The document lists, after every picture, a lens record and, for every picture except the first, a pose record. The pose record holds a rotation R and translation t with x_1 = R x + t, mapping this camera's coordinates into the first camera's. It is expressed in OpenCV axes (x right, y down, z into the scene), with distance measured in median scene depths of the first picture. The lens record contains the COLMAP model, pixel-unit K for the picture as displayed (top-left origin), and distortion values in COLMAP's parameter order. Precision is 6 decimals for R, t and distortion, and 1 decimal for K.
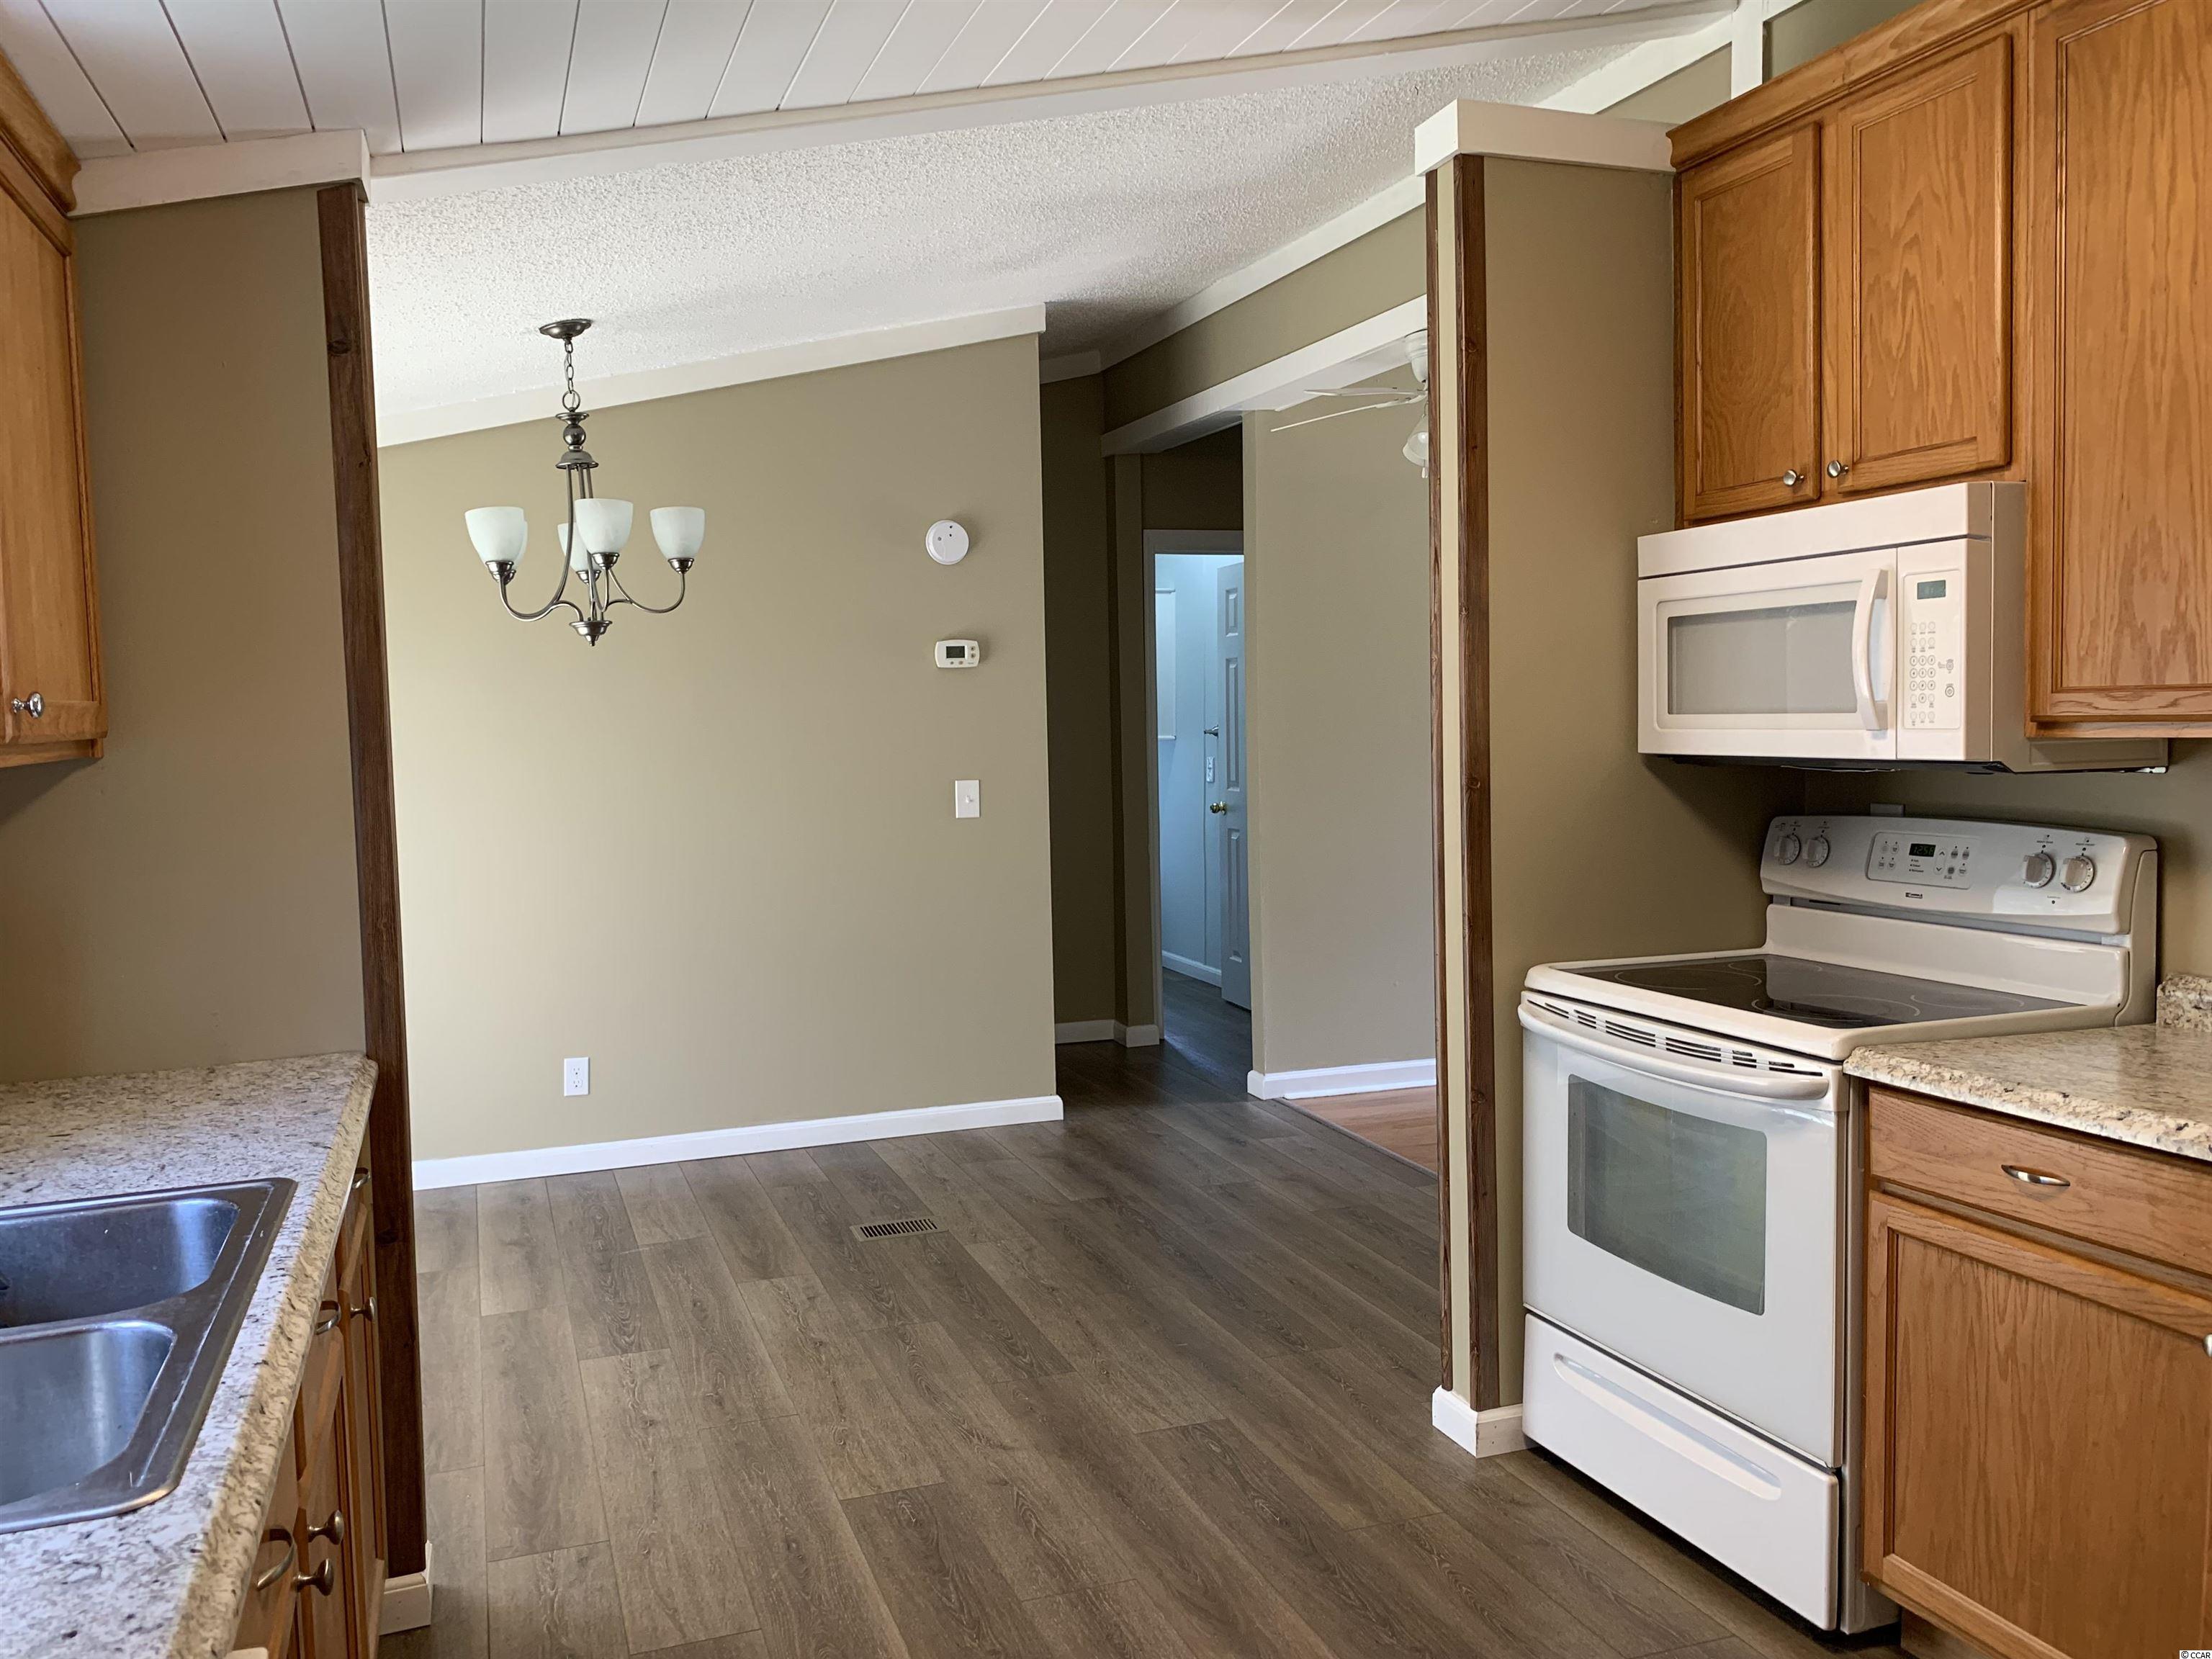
lens RADIAL K [[1687.0, 0, 1070.7], [0, 1687.0, 789.1], [0, 0, 1]] dist [0.017571, -0.006357]
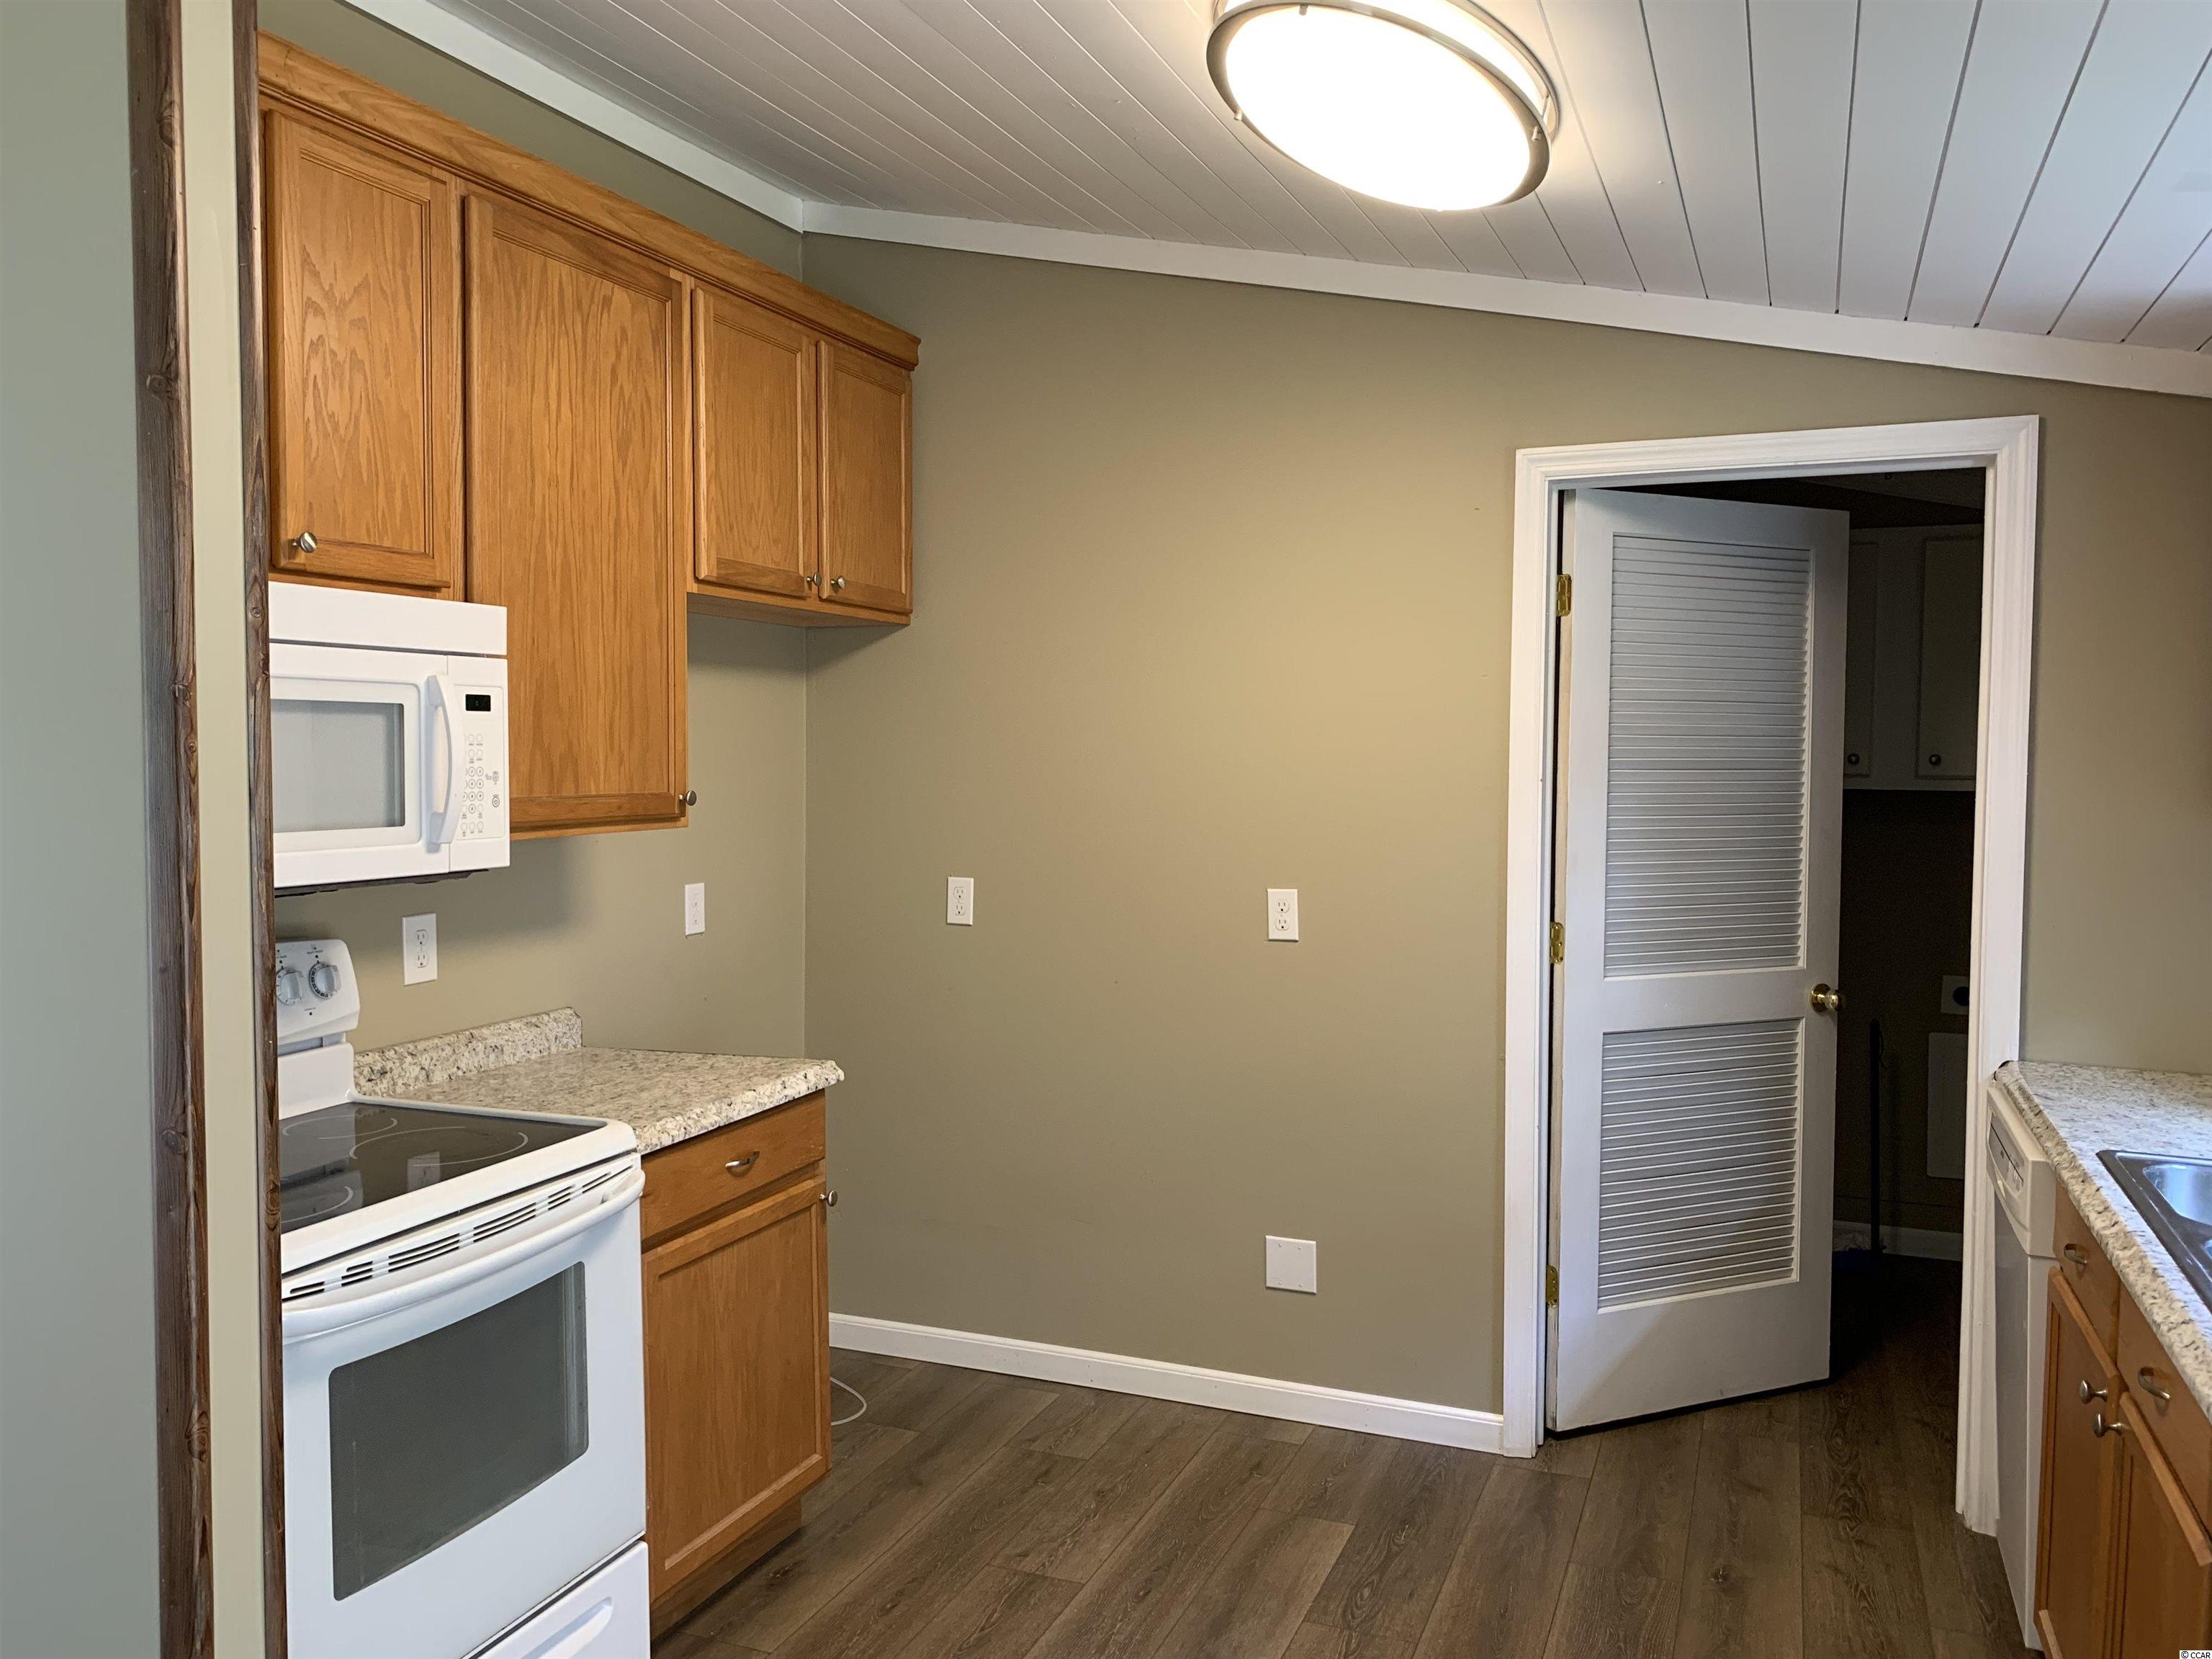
lens RADIAL K [[1666.8, 0, 1092.3], [0, 1666.8, 802.9], [0, 0, 1]] dist [0.038455, -0.036749]
pose [[-0.736542, -0.003364, 0.676384, -0.445690], [0.040441, 0.997980, 0.049002, -0.091311], [-0.675182, 0.063445, -0.734917, 1.486156]]
